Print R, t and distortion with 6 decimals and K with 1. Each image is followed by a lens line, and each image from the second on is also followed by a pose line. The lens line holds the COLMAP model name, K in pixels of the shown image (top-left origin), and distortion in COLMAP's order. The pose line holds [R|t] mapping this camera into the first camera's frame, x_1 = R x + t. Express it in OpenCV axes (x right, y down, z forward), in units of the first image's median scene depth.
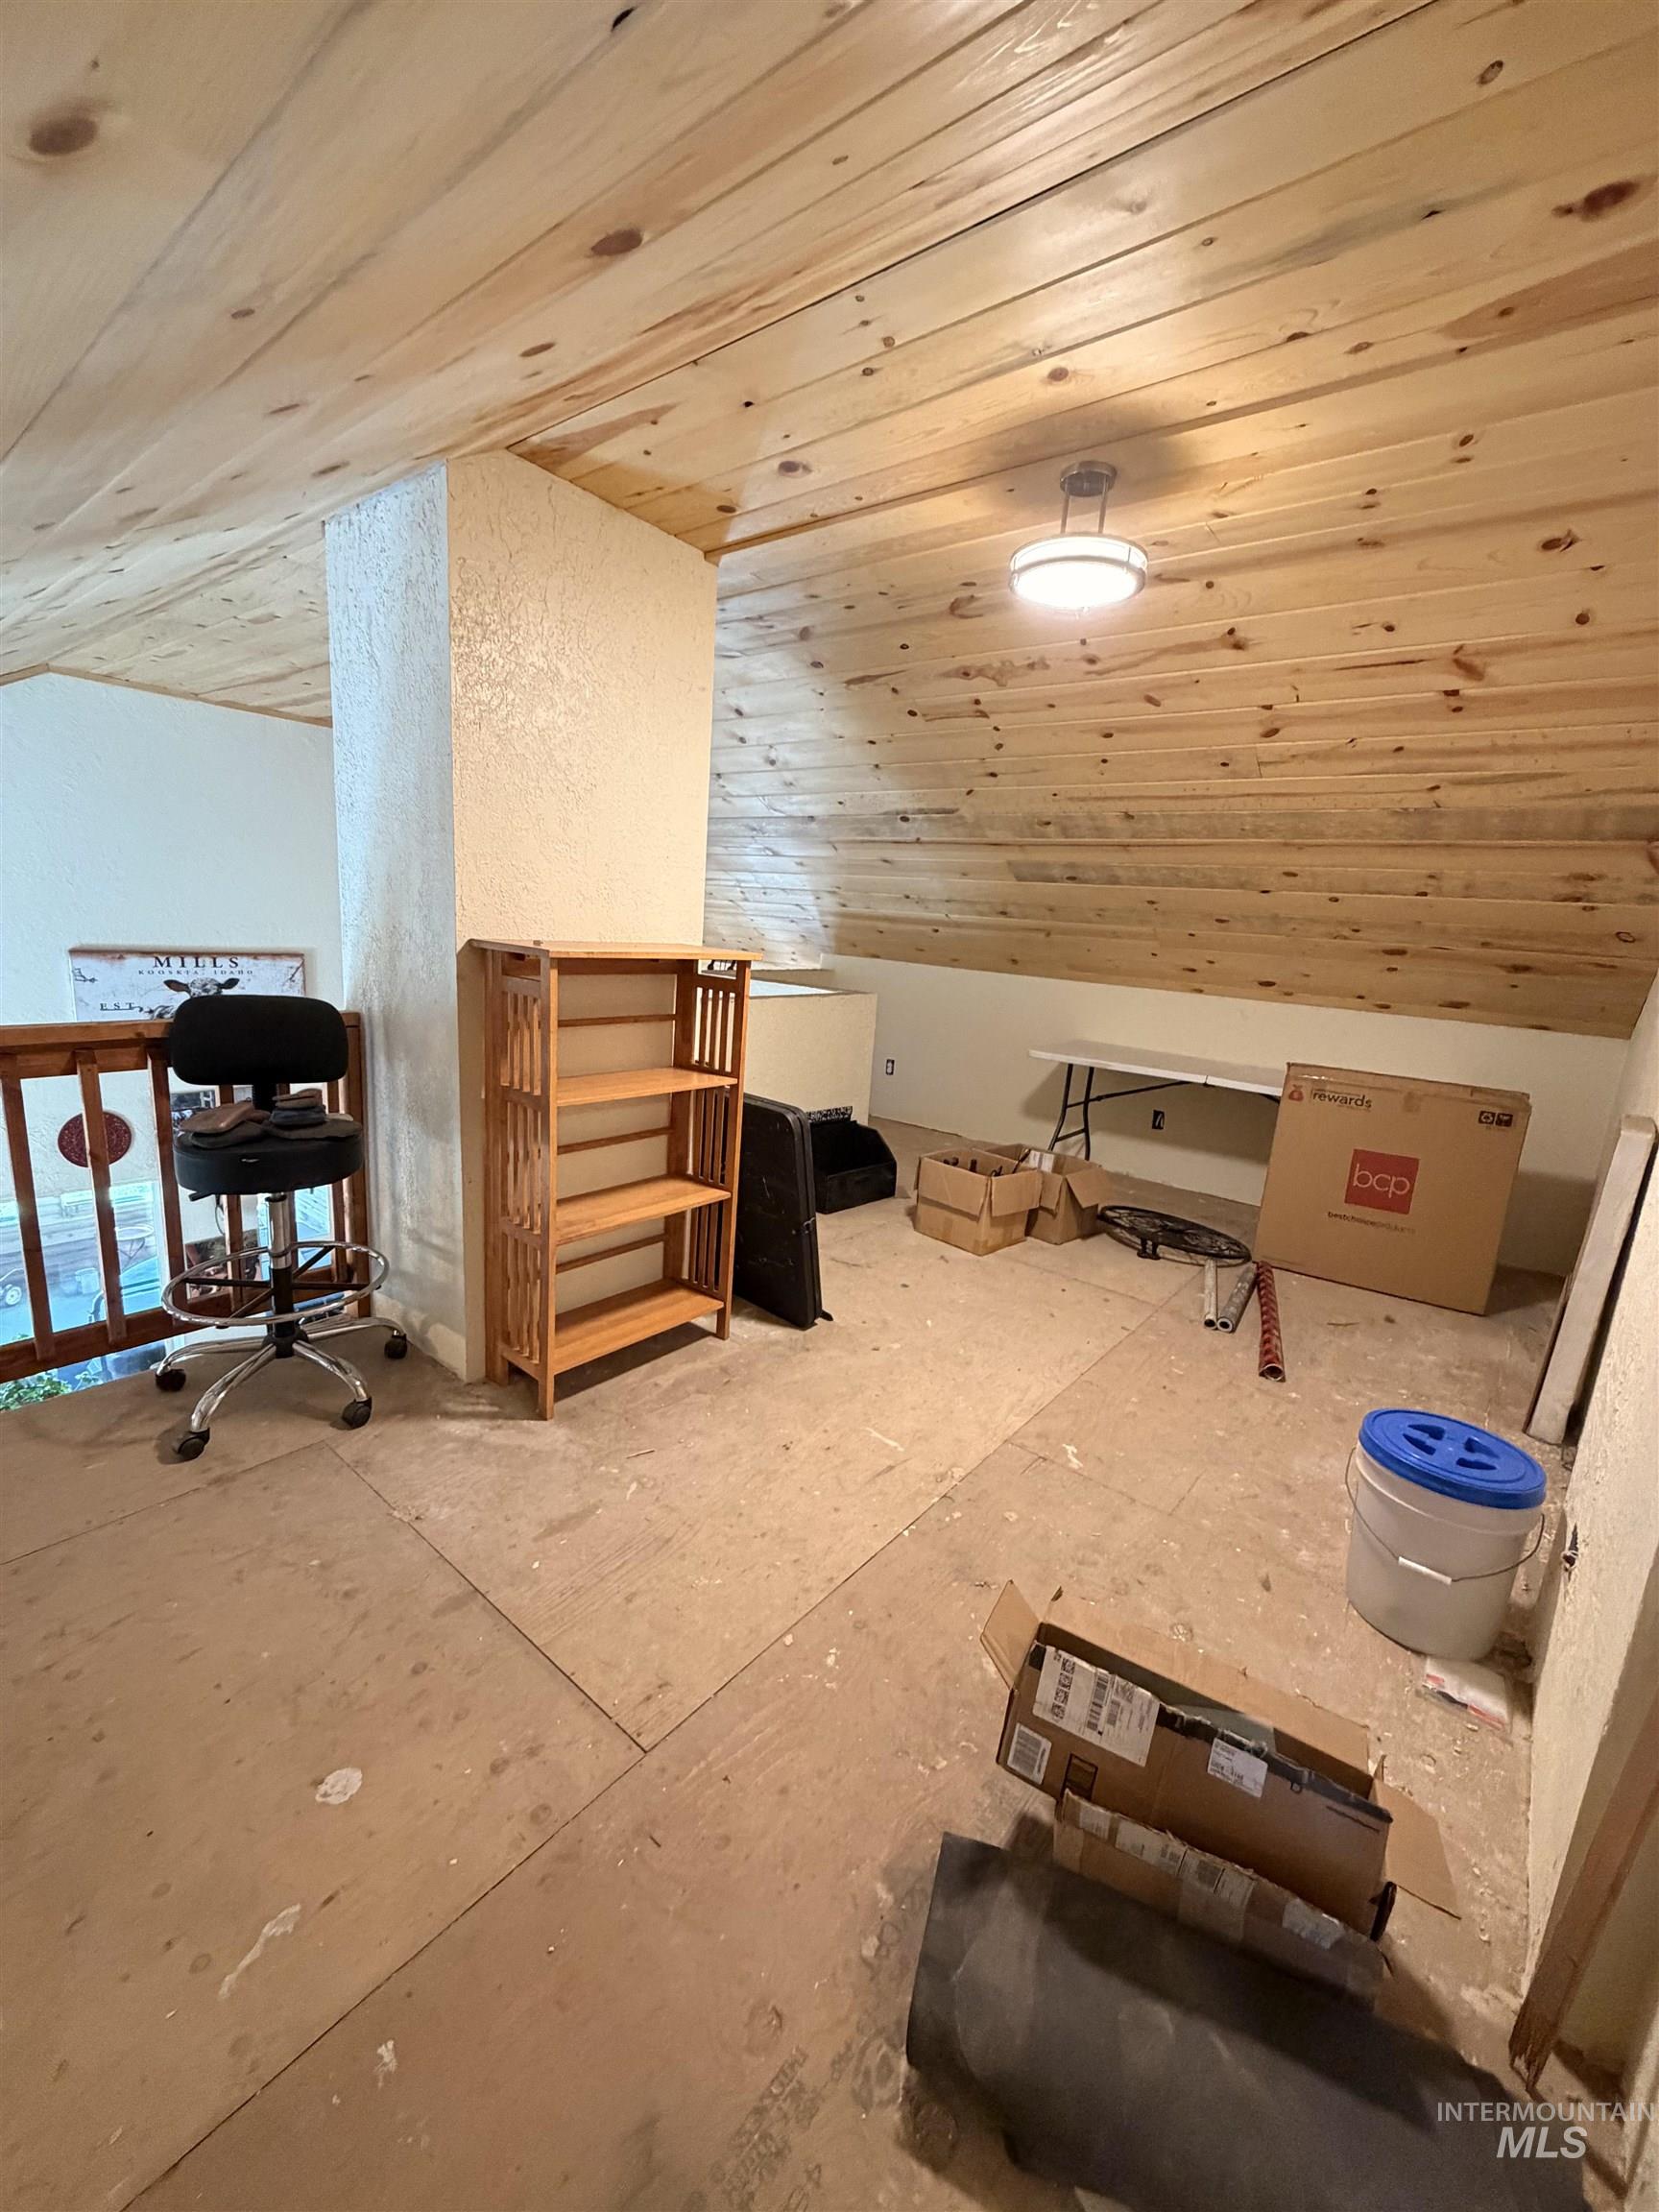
lens RADIAL K [[881.5, 0, 831.9], [0, 881.5, 1109.4], [0, 0, 1]] dist [0.002016, 0.000672]
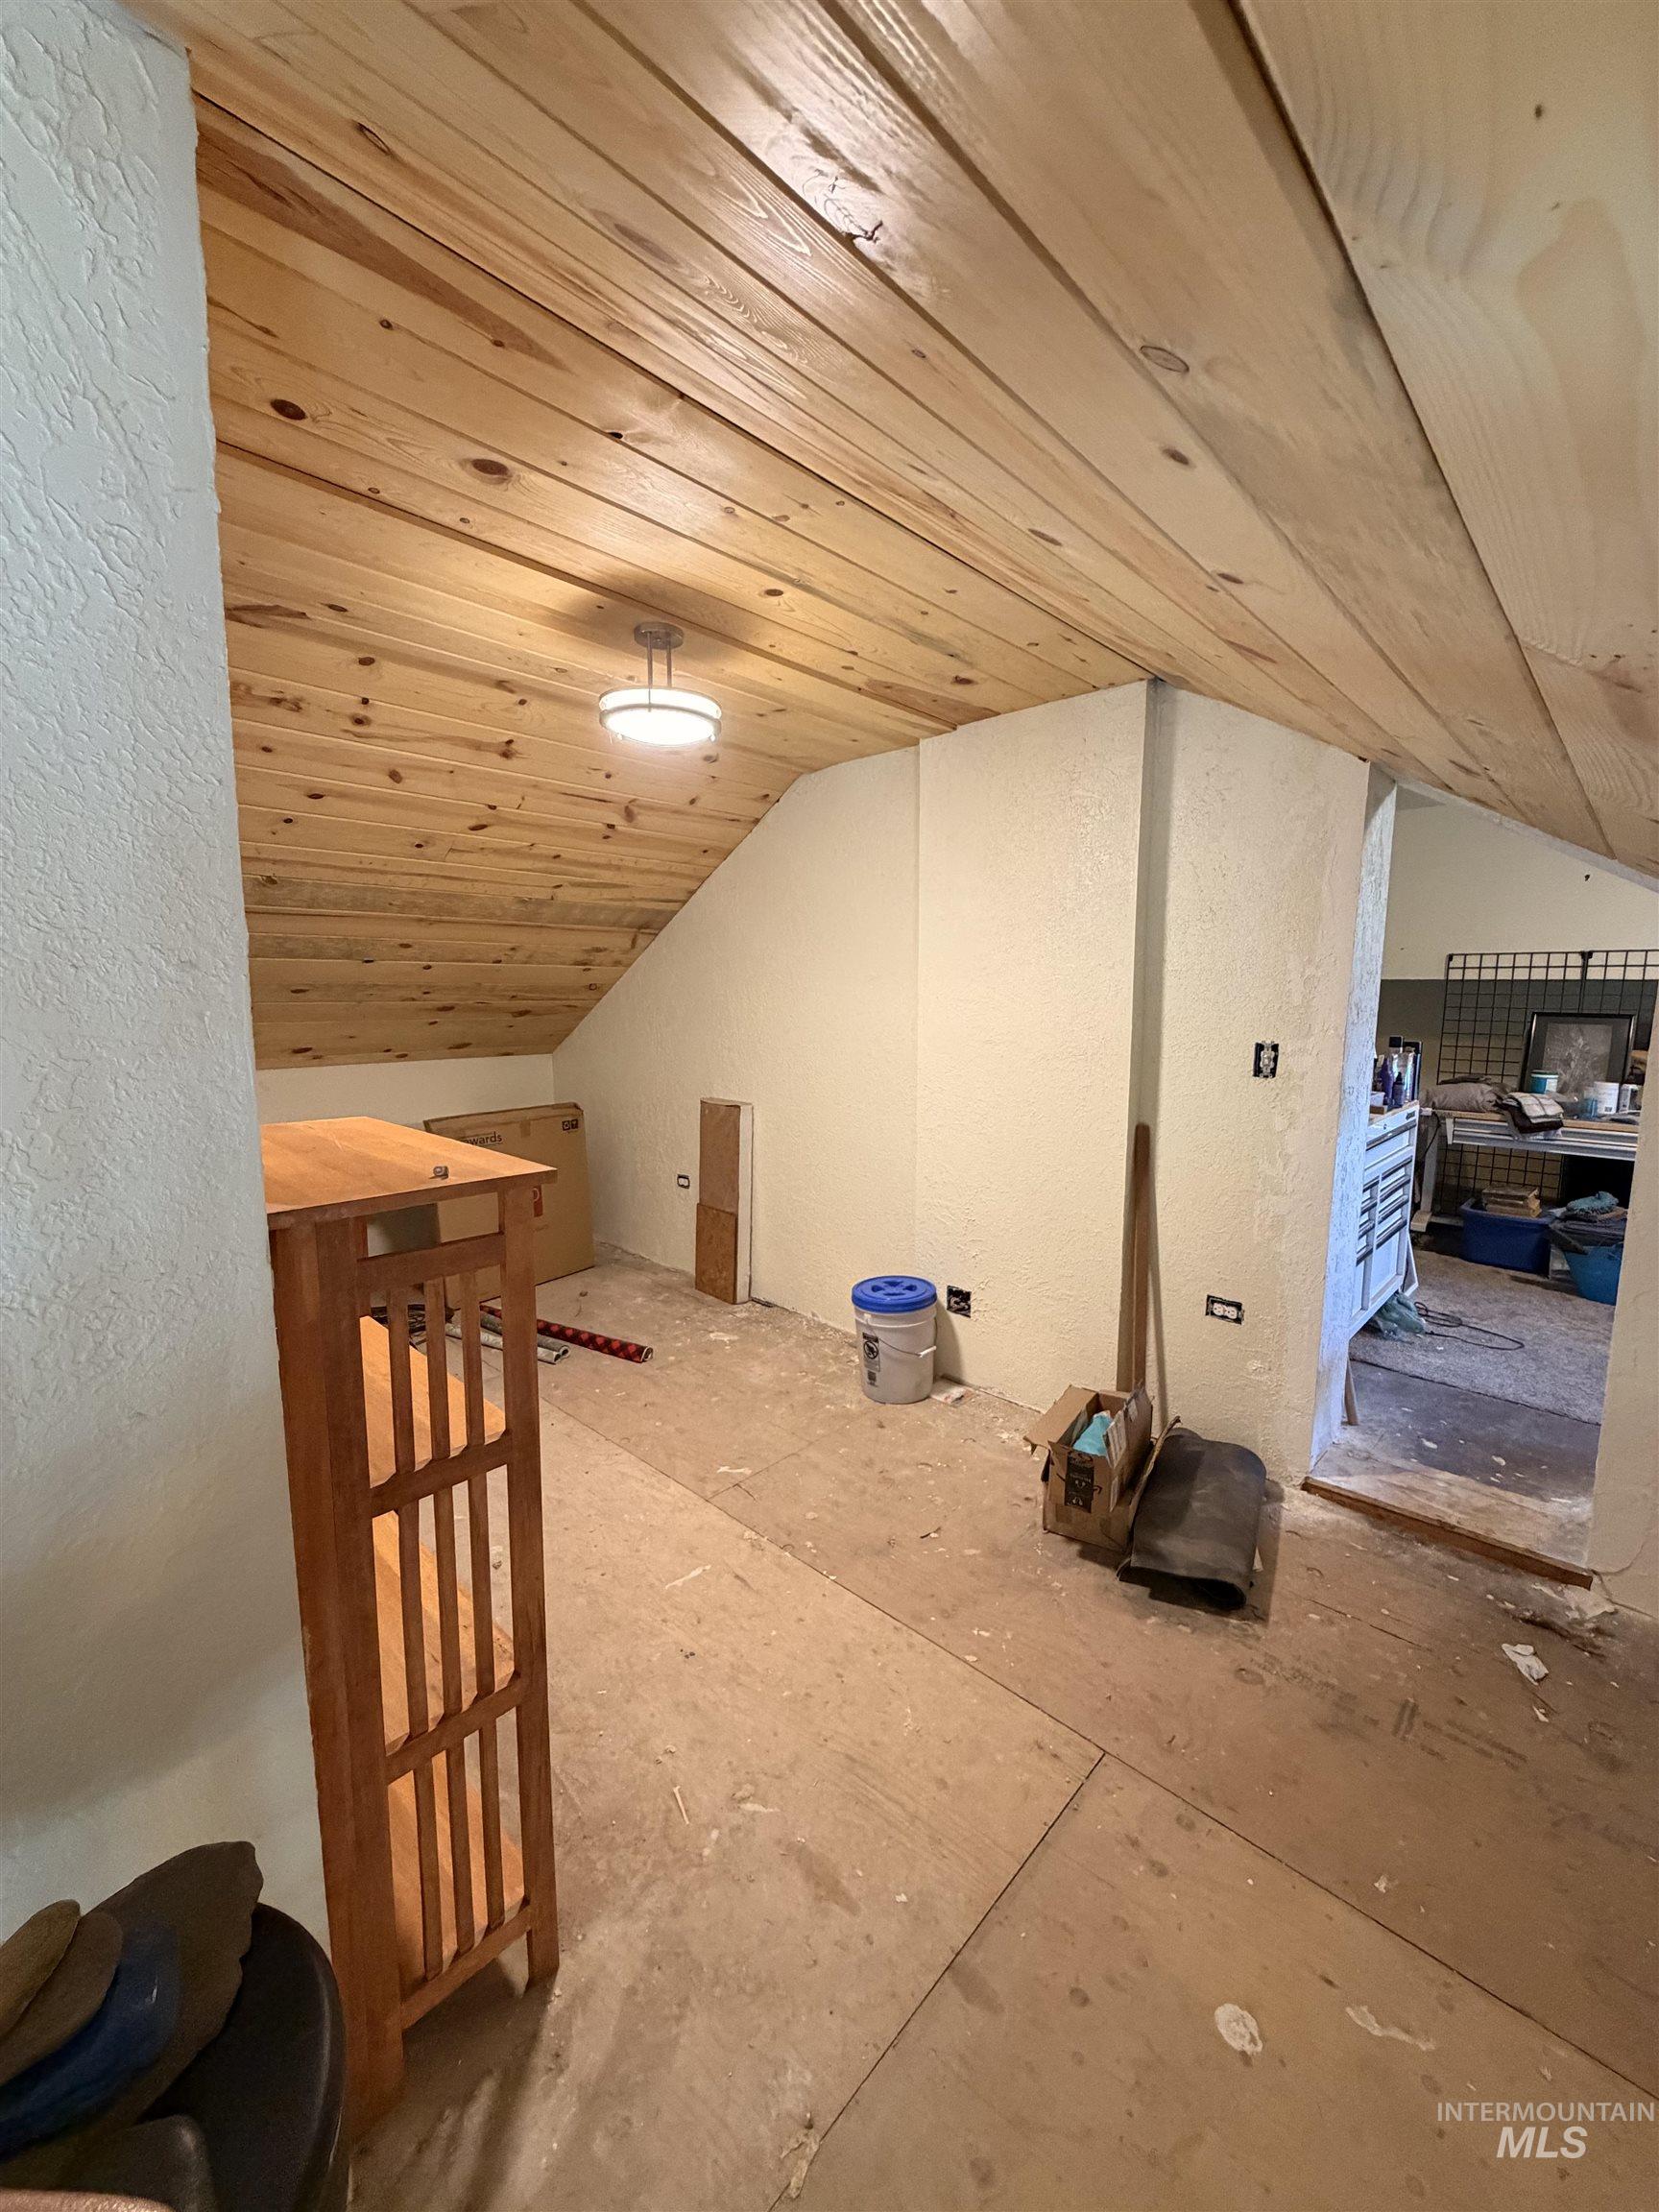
lens RADIAL K [[881.5, 0, 832.2], [0, 881.5, 1108.5], [0, 0, 1]] dist [0.002016, 0.000672]
pose [[0.075918, -0.202854, 0.976262, -0.790220], [0.216883, 0.959005, 0.182403, -0.258850], [-0.973241, 0.197887, 0.116801, 0.676304]]
